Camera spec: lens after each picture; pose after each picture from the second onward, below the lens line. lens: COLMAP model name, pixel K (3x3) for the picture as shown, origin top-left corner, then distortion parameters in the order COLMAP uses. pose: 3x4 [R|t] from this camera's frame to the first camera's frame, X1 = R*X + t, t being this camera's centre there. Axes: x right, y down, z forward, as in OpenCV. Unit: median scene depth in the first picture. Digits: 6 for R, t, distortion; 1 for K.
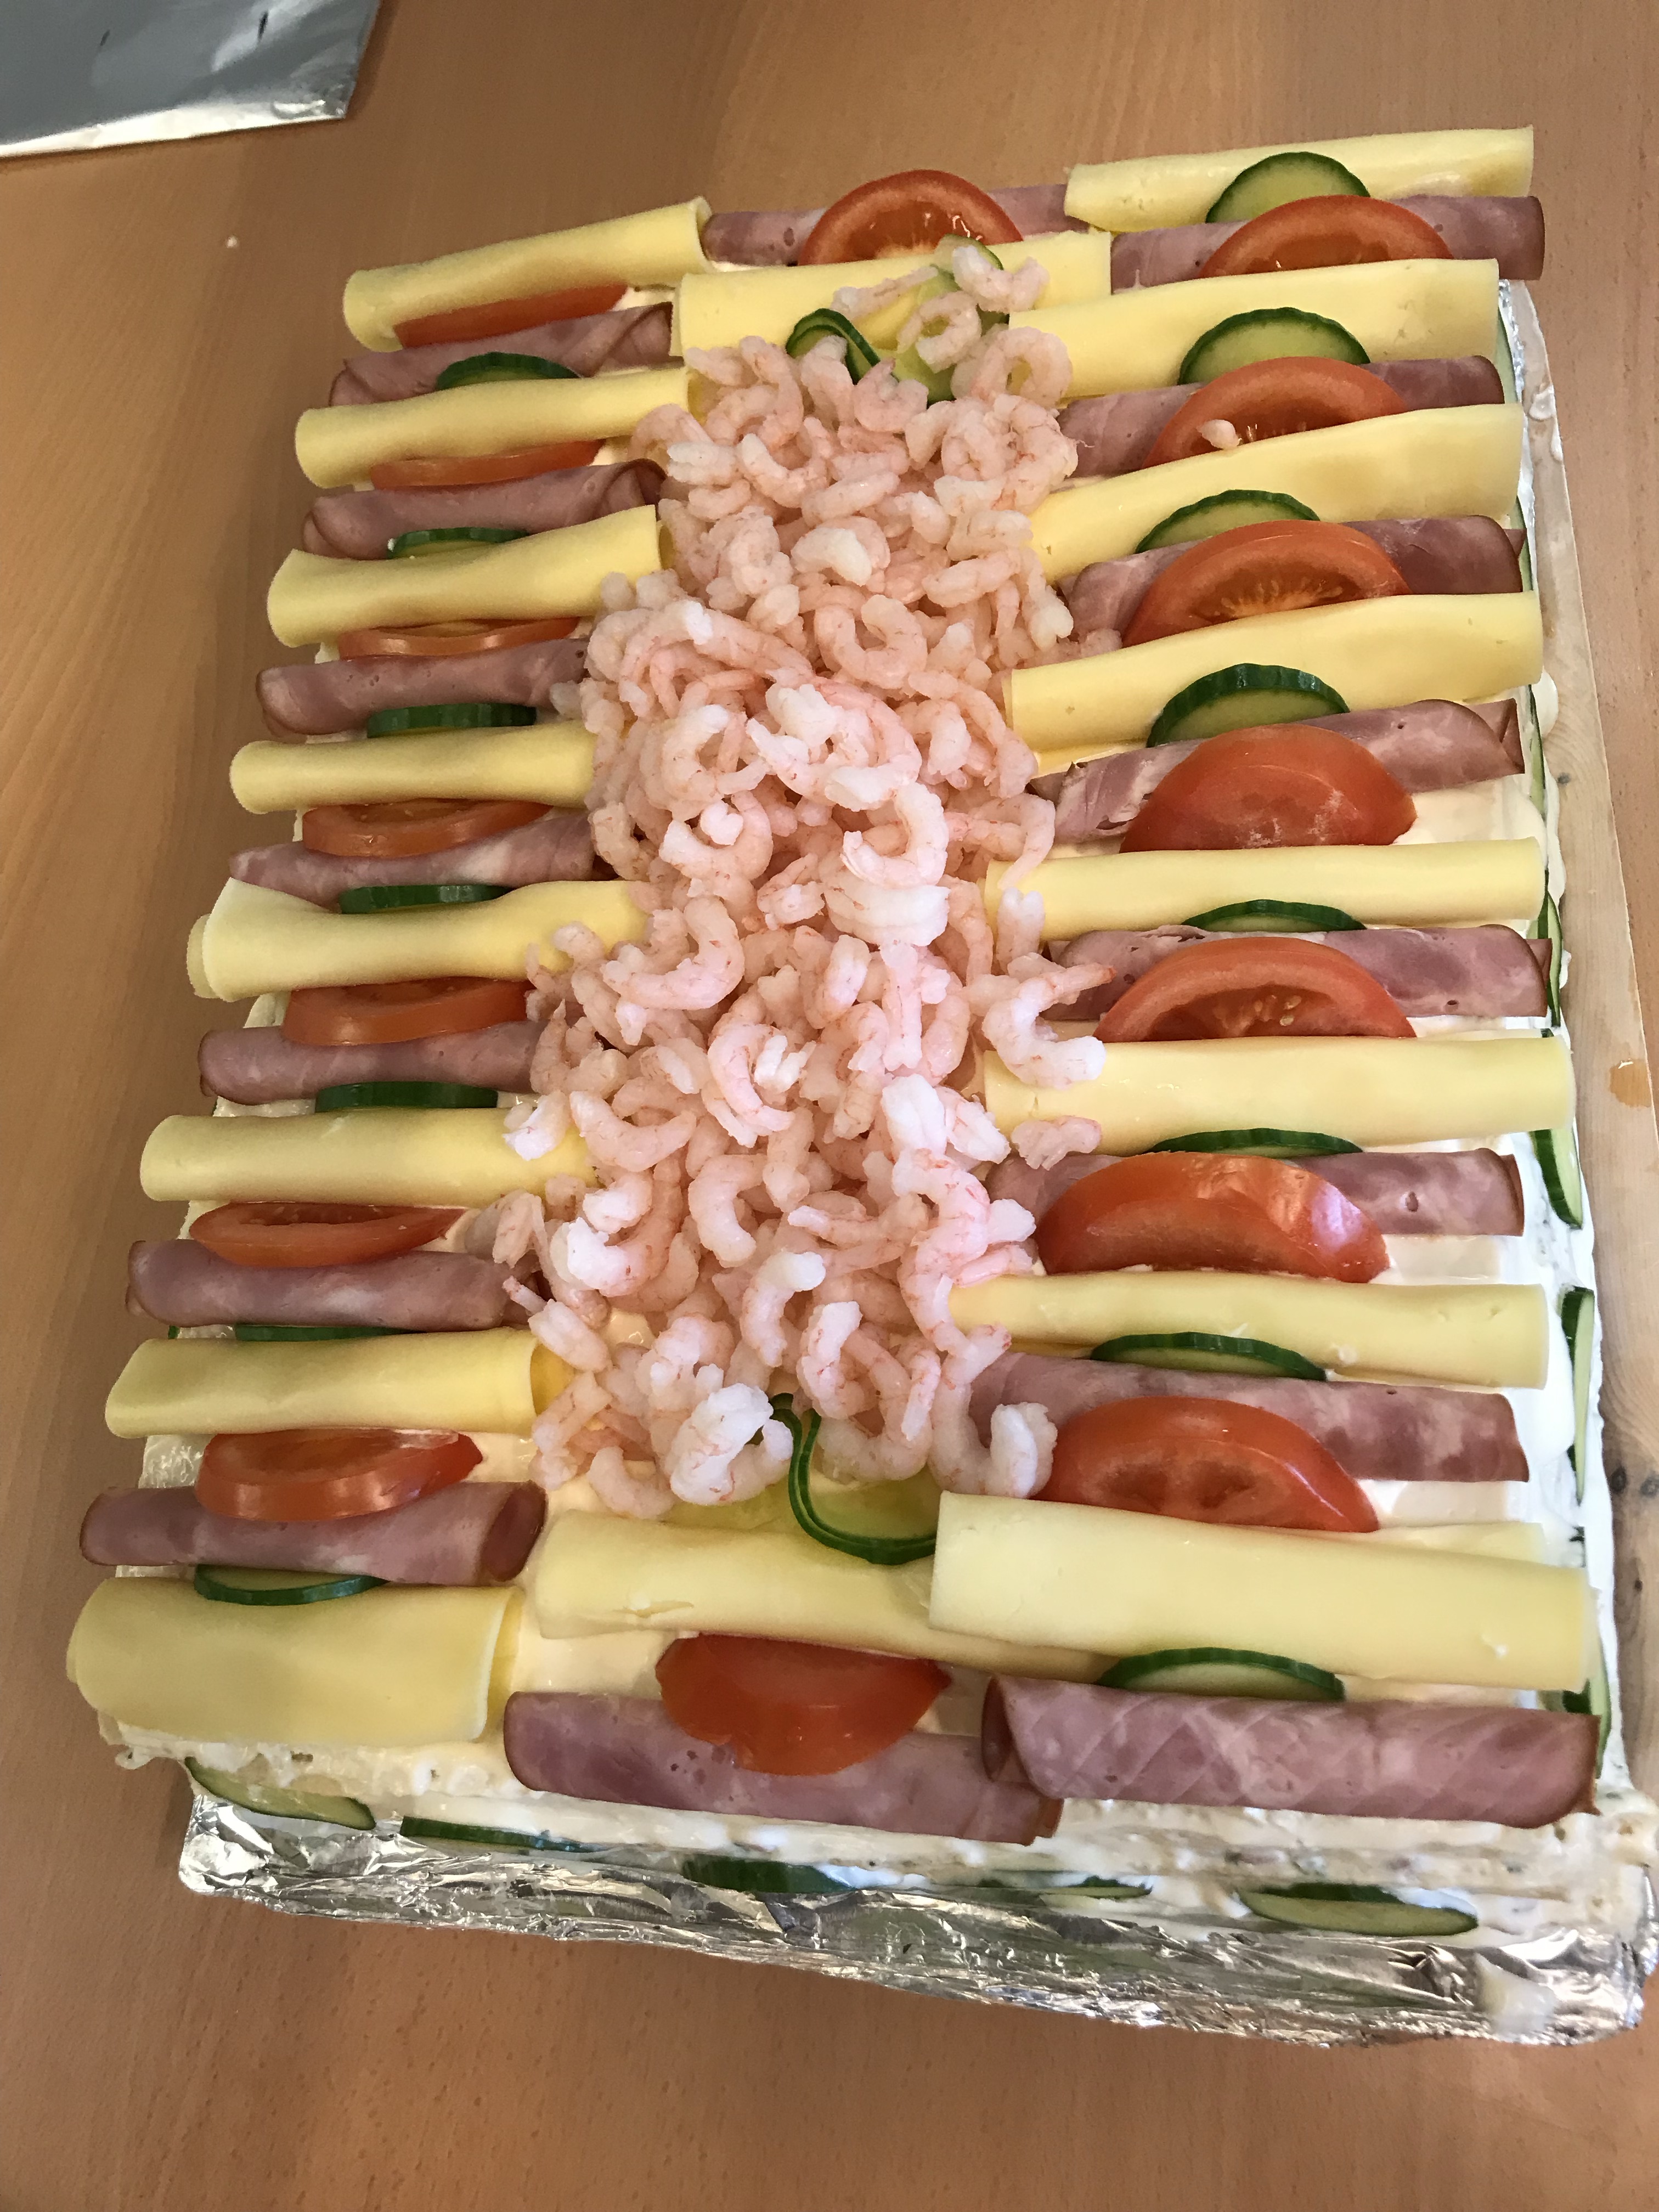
lens RADIAL K [[1806.3, 0, 771.6], [0, 1806.3, 1105.6], [0, 0, 1]] dist [-0.008503, 0.009398]
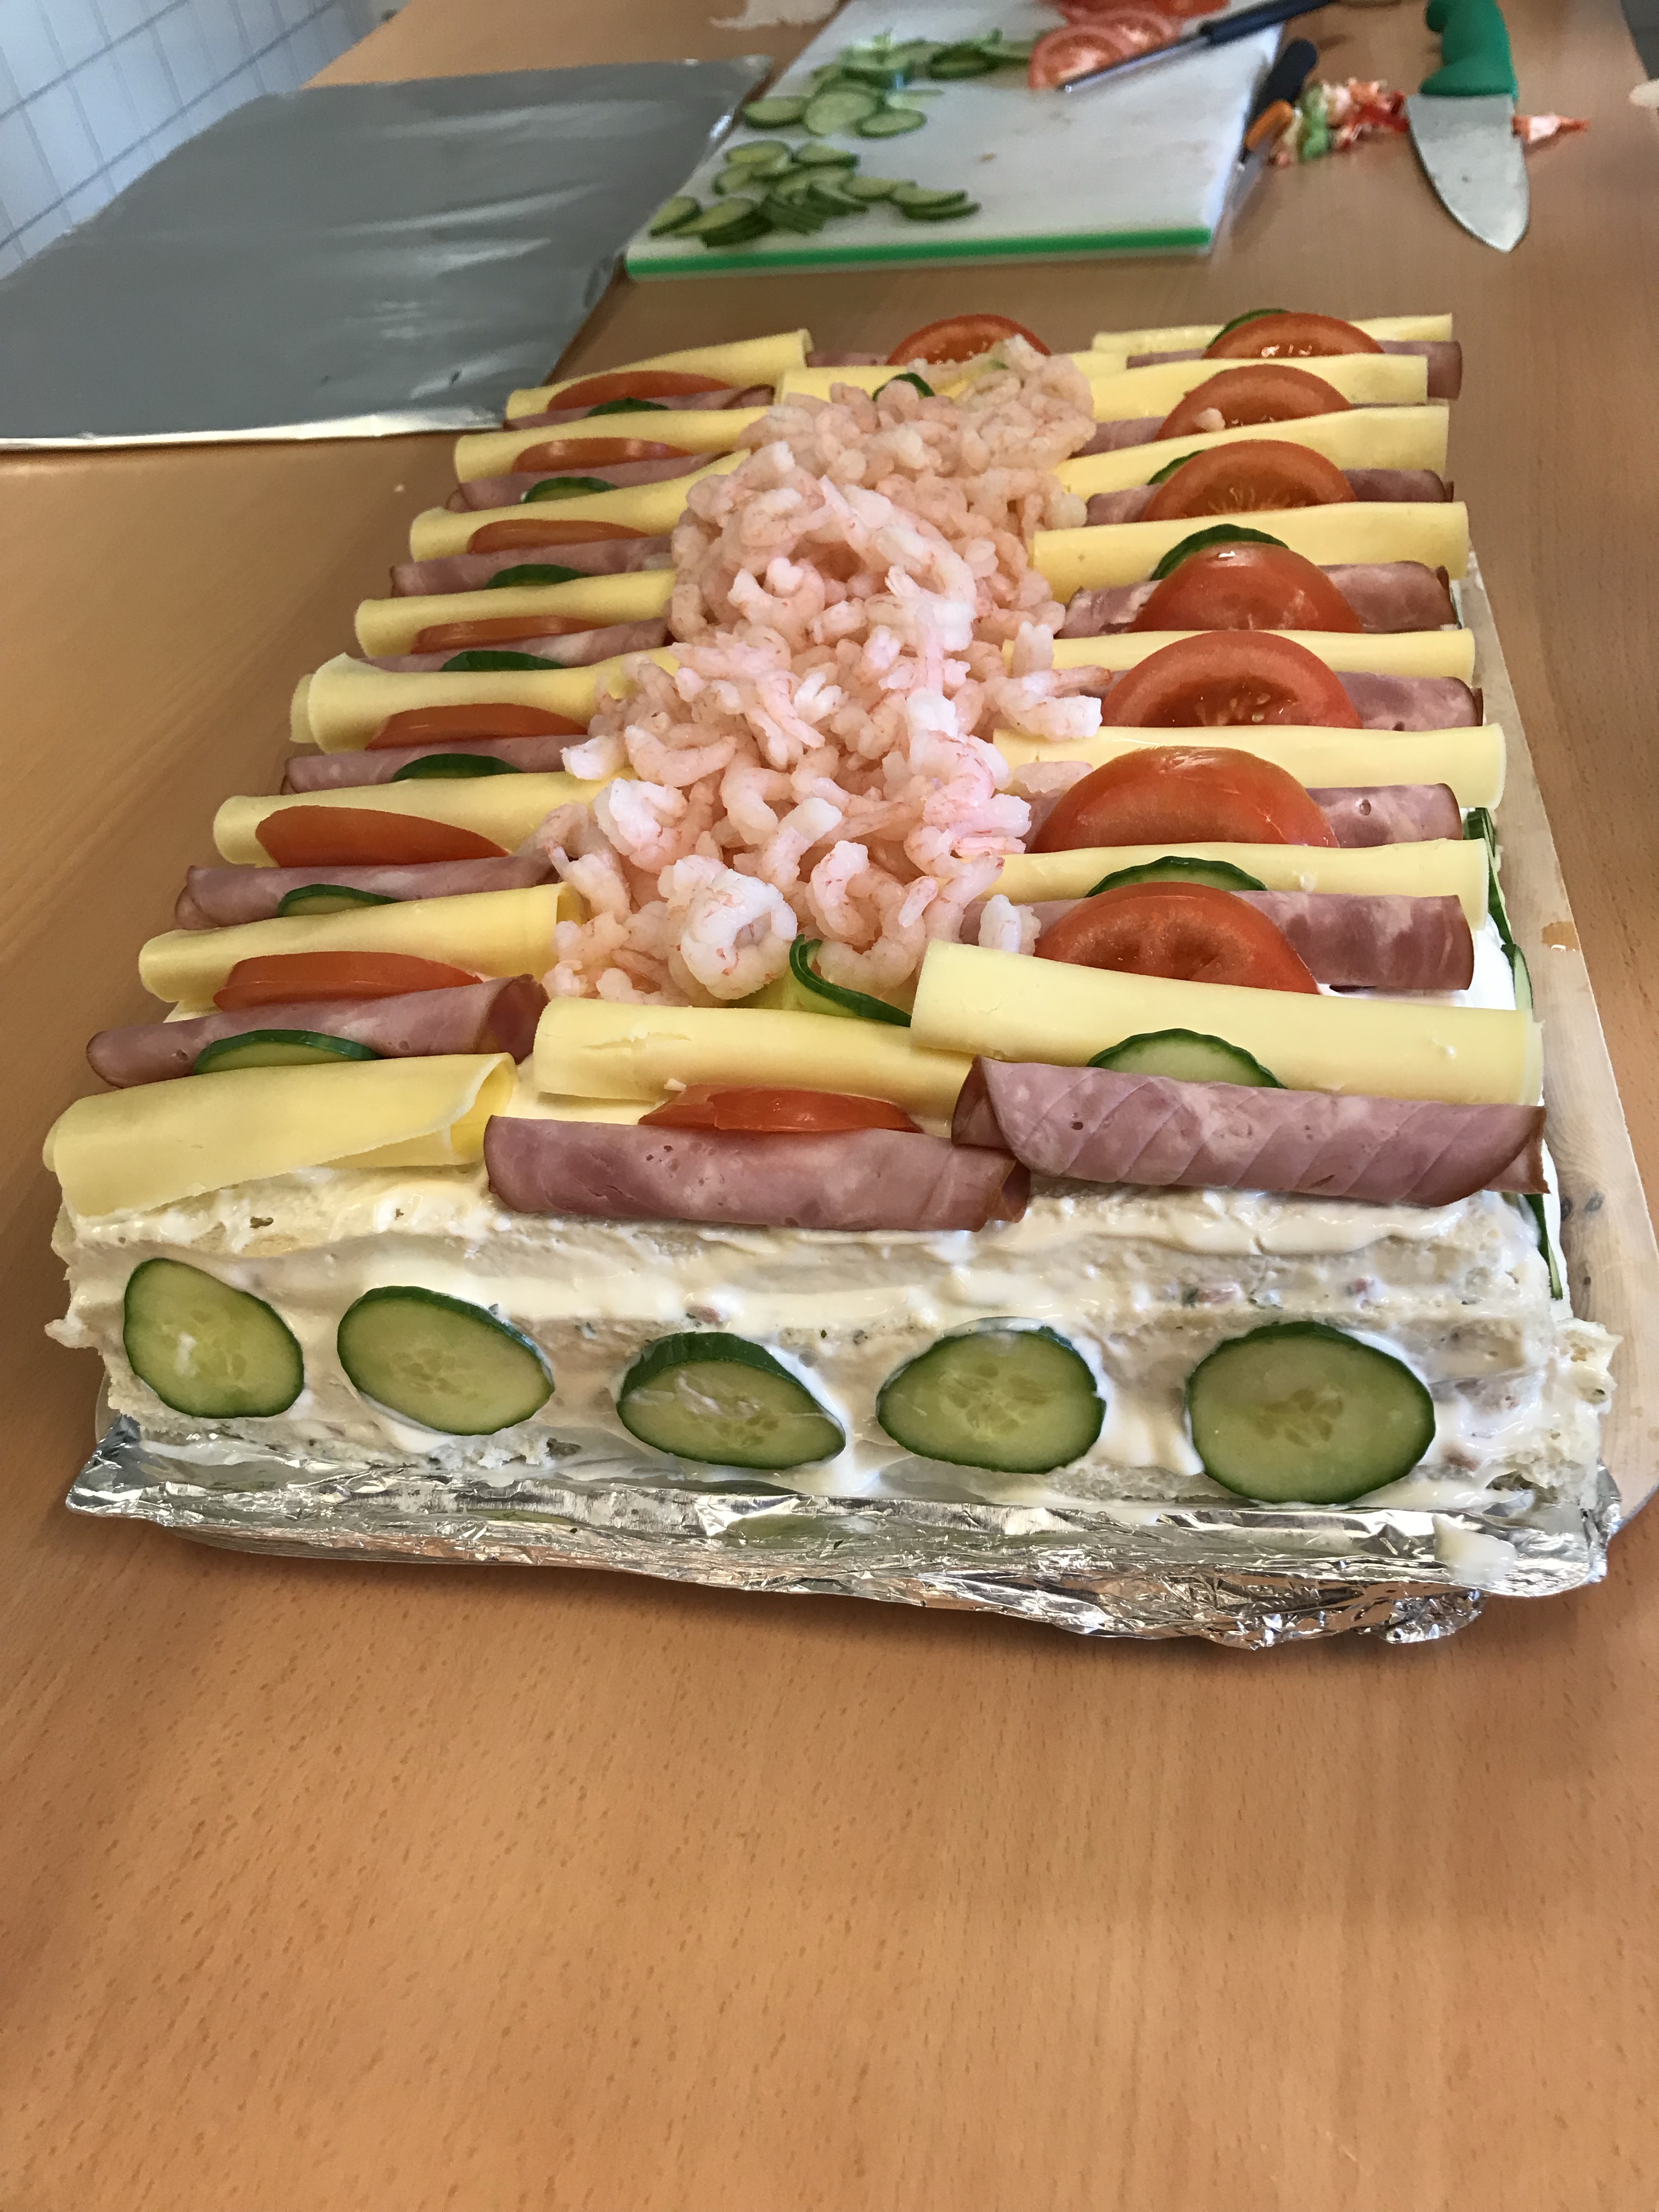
lens RADIAL K [[1808.1, 0, 762.2], [0, 1808.1, 1107.8], [0, 0, 1]] dist [0.089374, -0.301455]
pose [[0.991208, 0.132147, -0.006630, 0.012163], [-0.124375, 0.913475, -0.387421, 0.667526], [-0.045140, 0.384839, 0.921879, 0.036324]]
